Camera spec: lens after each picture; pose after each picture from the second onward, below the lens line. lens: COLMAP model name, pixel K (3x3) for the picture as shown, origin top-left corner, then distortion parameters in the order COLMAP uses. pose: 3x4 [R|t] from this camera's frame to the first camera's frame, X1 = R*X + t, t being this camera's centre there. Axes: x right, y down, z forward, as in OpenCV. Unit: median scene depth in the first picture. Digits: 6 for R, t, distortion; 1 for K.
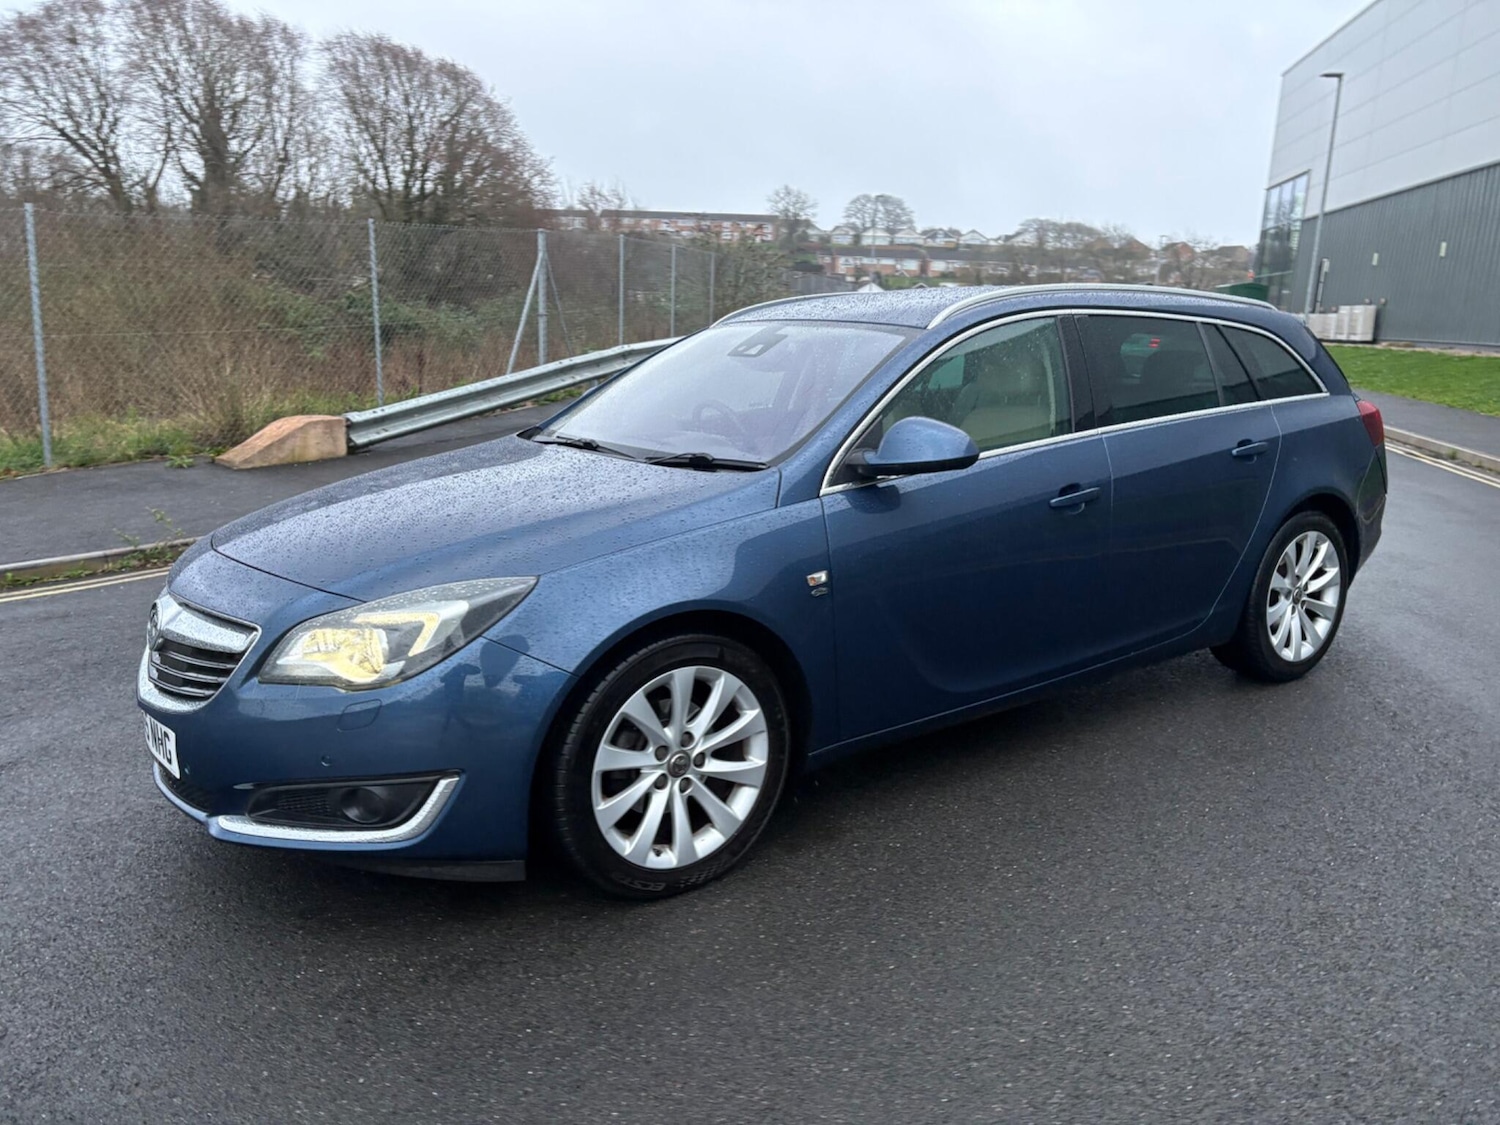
lens RADIAL K [[1110.7, 0, 754.1], [0, 1110.7, 546.3], [0, 0, 1]] dist [0.043378, -0.053351]
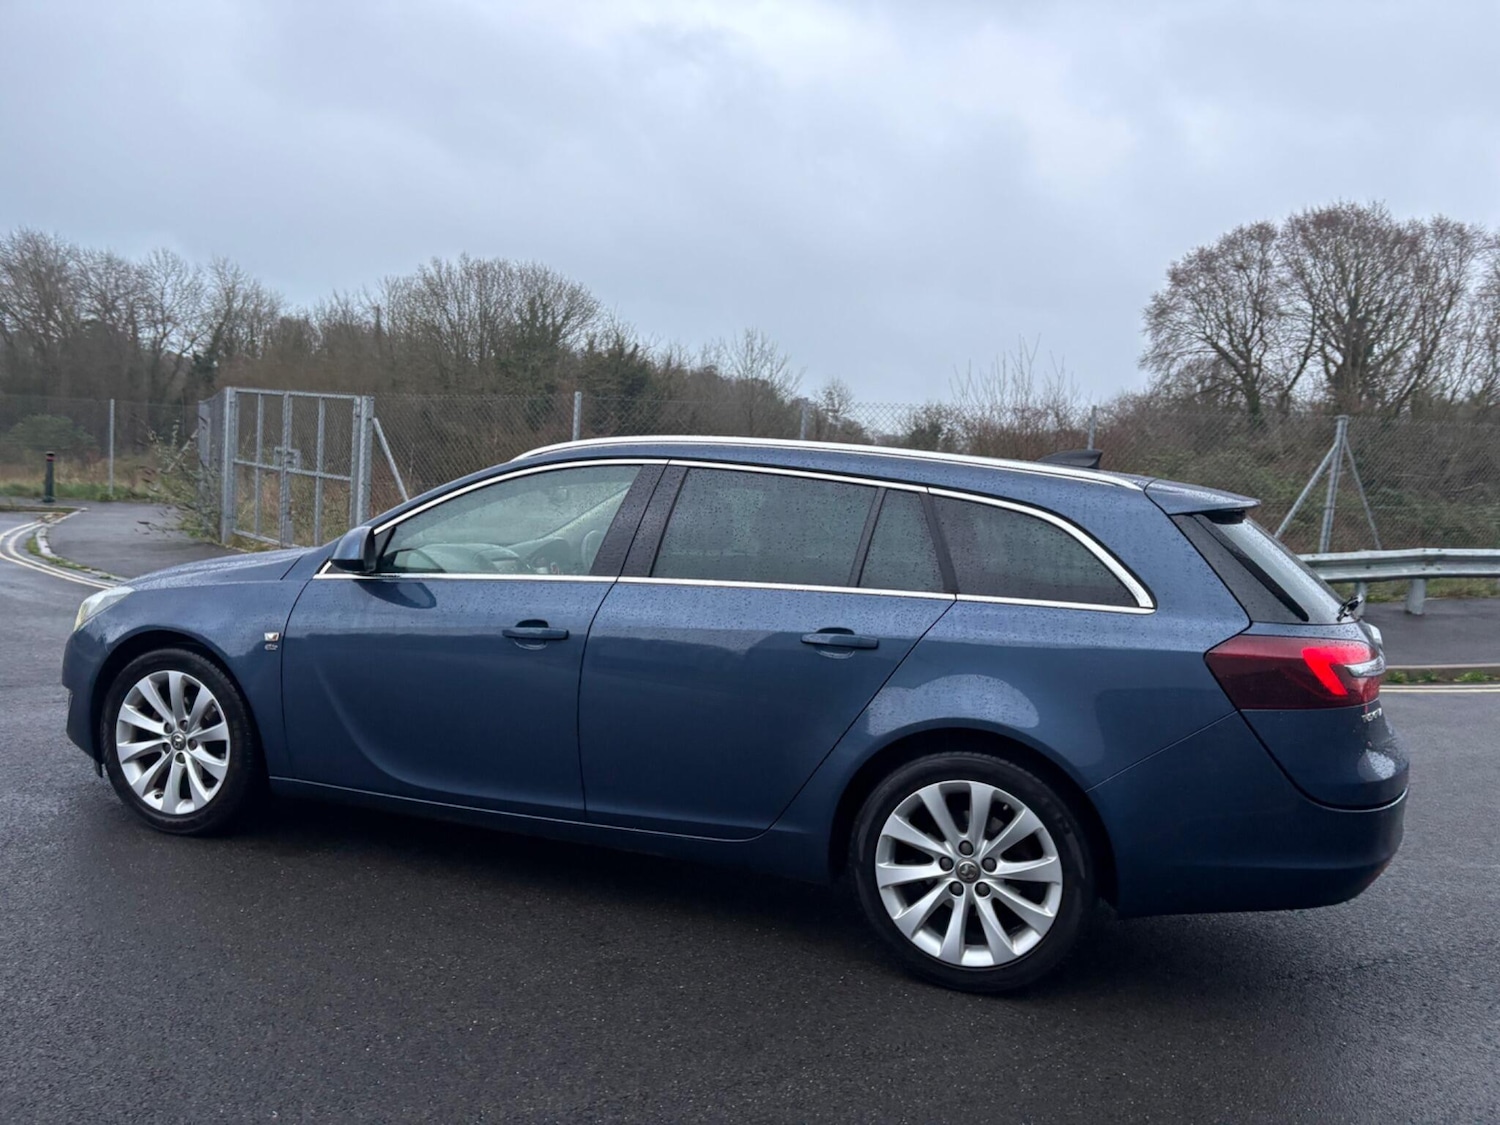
lens RADIAL K [[1107.1, 0, 757.8], [0, 1107.1, 543.1], [0, 0, 1]] dist [0.020341, -0.007467]
pose [[0.579971, 0.085593, -0.810128, 1.020063], [-0.224888, 0.972643, -0.058234, -0.093141], [0.782981, 0.215962, 0.583354, 0.466276]]
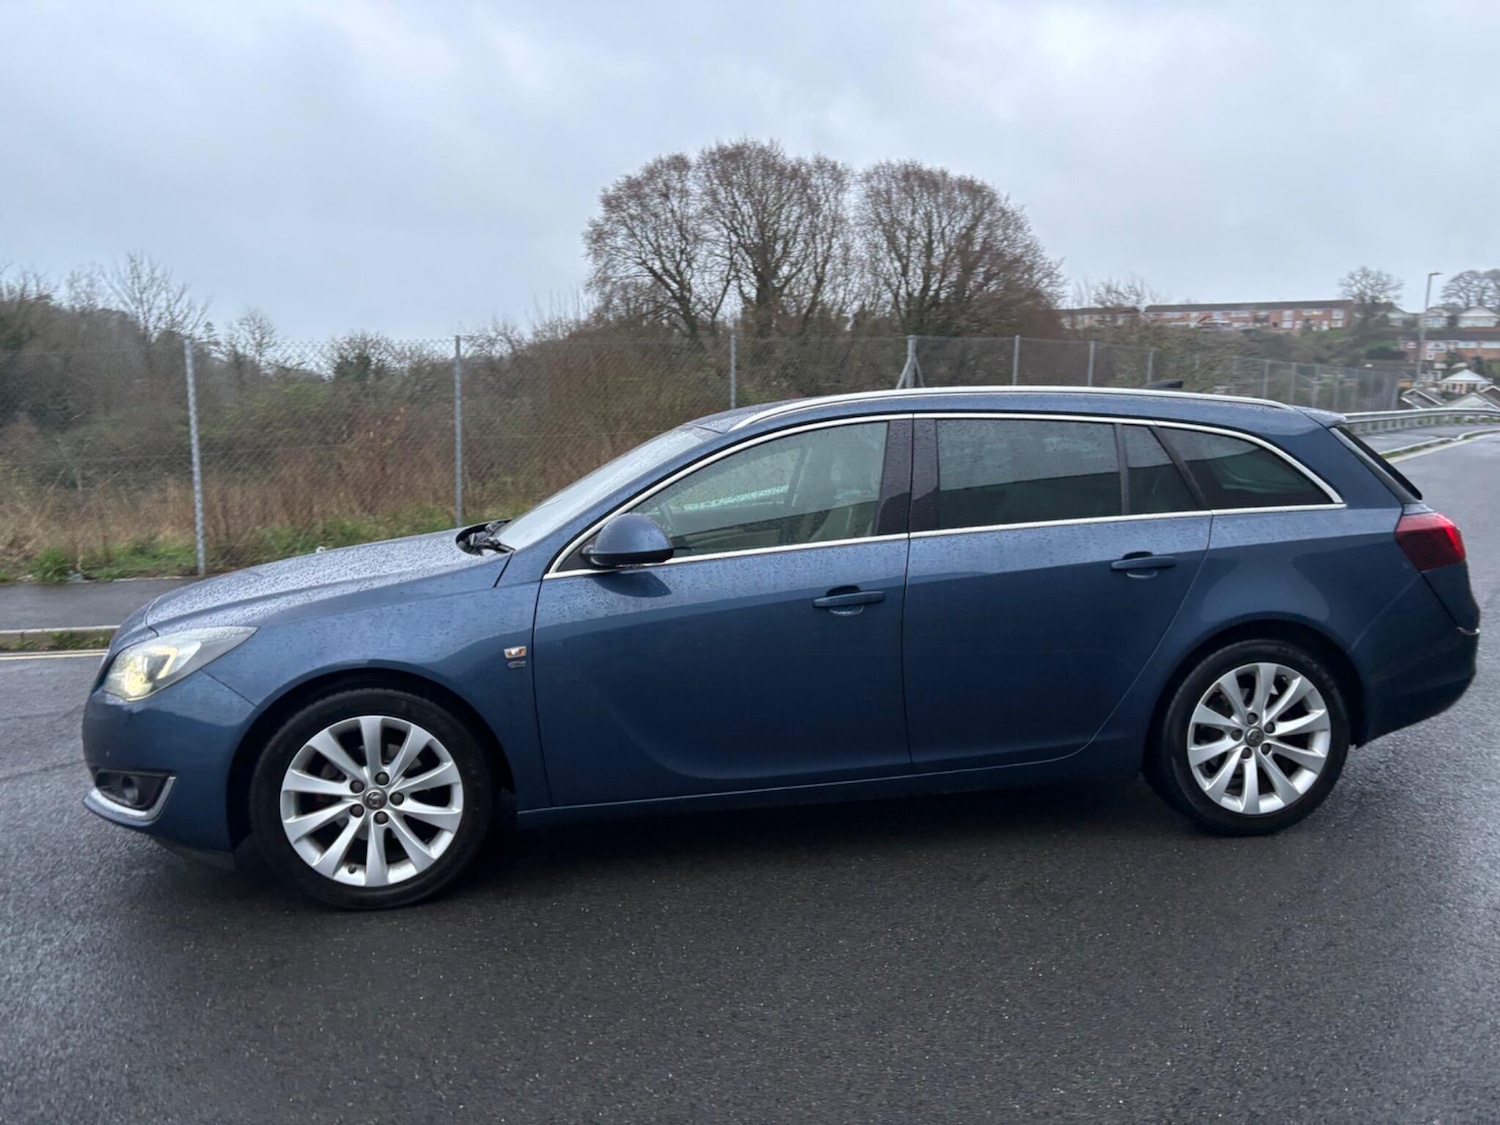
lens RADIAL K [[1105.9, 0, 759.1], [0, 1105.9, 533.0], [0, 0, 1]] dist [0.019989, -0.006123]
pose [[0.898631, 0.036113, -0.437217, 0.542374], [-0.077892, 0.993906, -0.078000, -0.016472], [0.431736, 0.104149, 0.895967, 0.060215]]
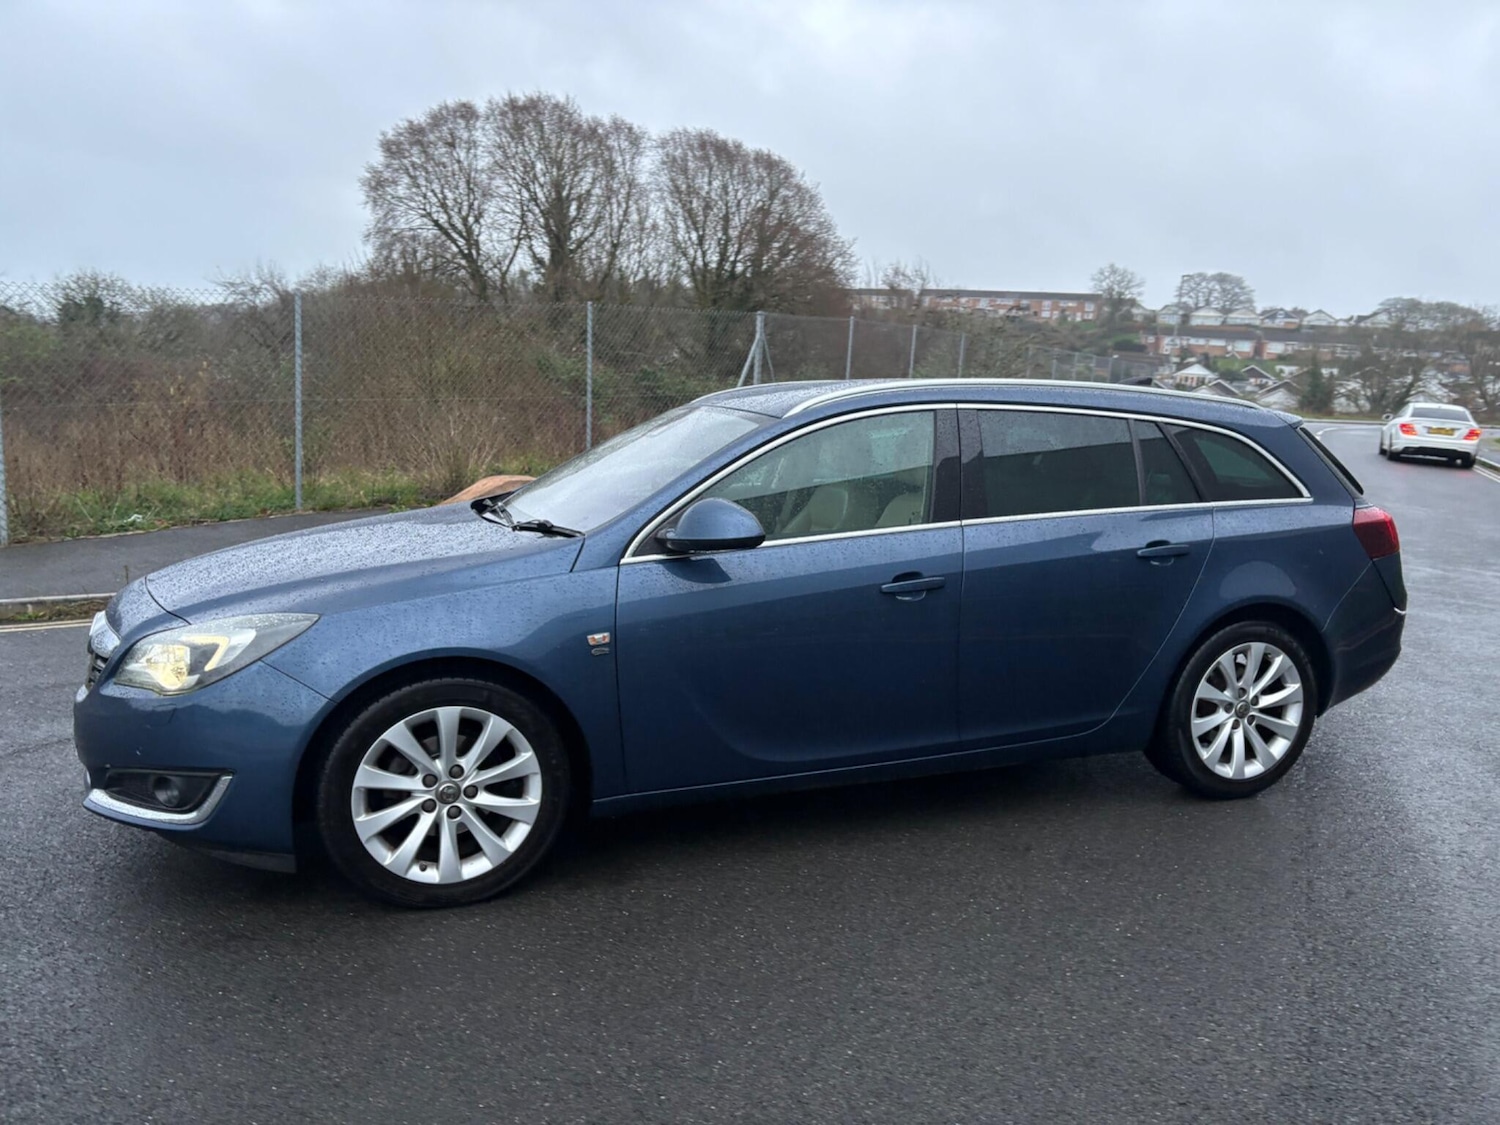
lens RADIAL K [[1111.6, 0, 758.3], [0, 1111.6, 548.7], [0, 0, 1]] dist [0.015689, 0.000485]
pose [[0.965014, 0.061701, -0.254833, 0.342765], [-0.077768, 0.995538, -0.053452, -0.009632], [0.250398, 0.071400, 0.965506, -0.020835]]
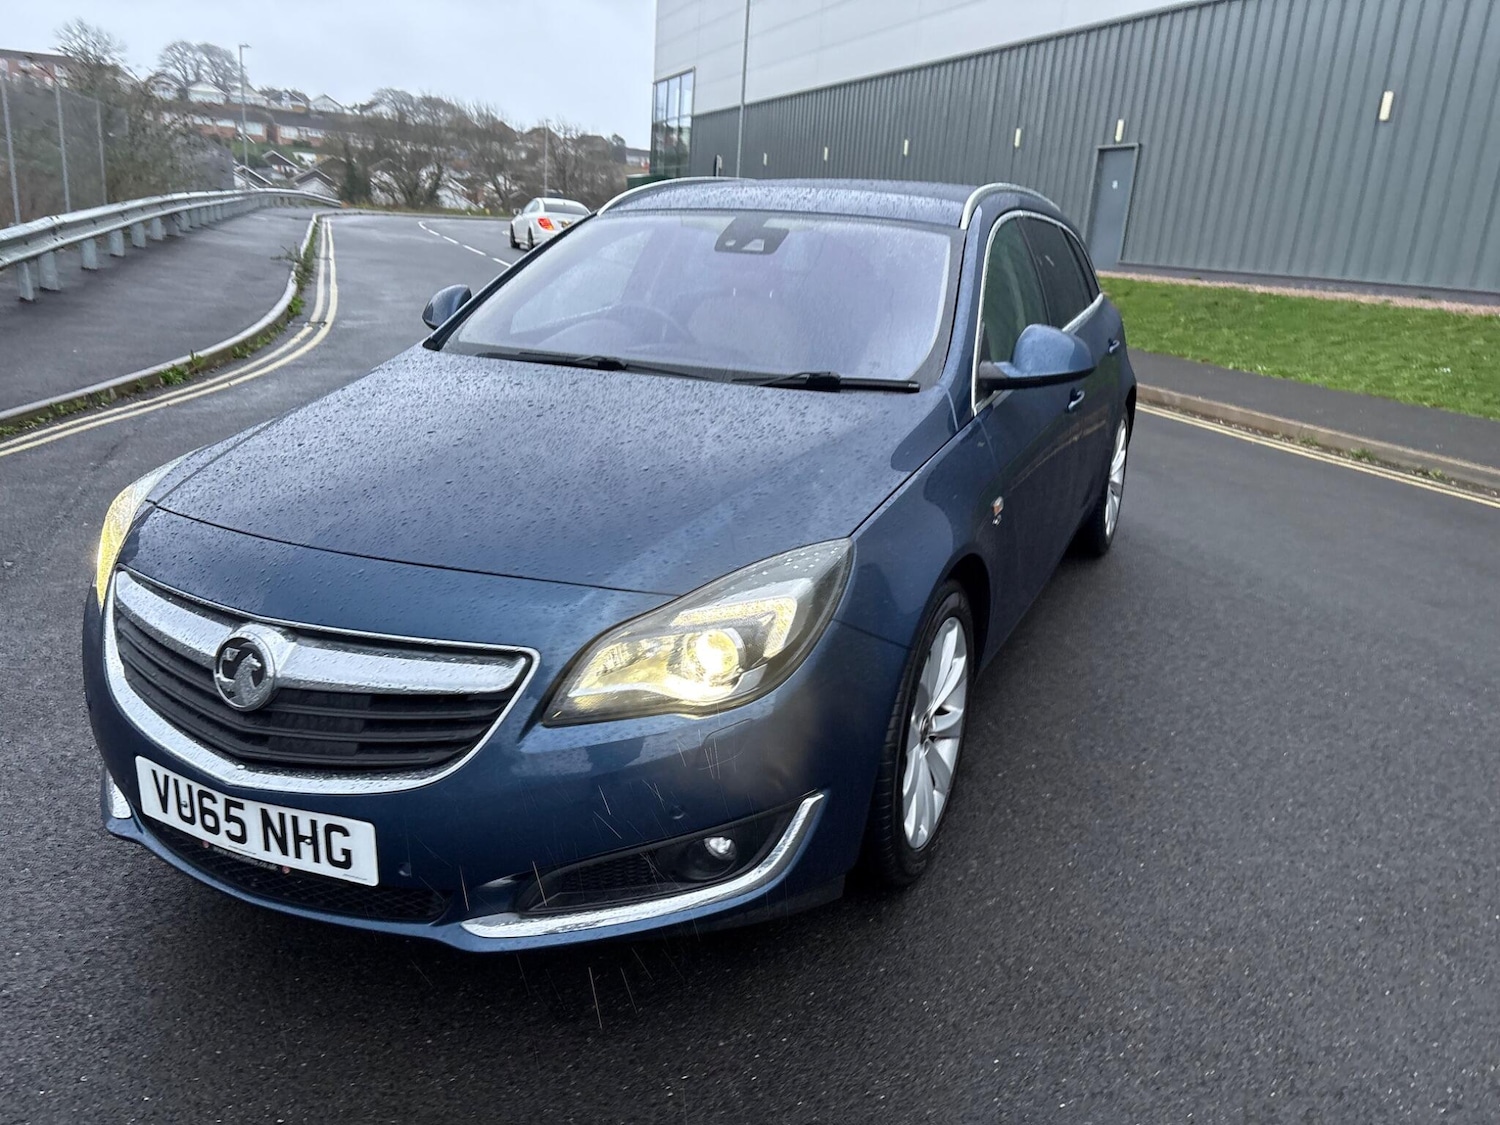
lens RADIAL K [[1111.2, 0, 750.0], [0, 1111.2, 562.5], [0, 0, 1]] dist [0.056838, -0.062603]
pose [[0.866403, -0.117123, 0.485416, -0.409260], [0.062516, 0.989897, 0.127265, -0.039442], [-0.495417, -0.079916, 0.864971, 0.205175]]
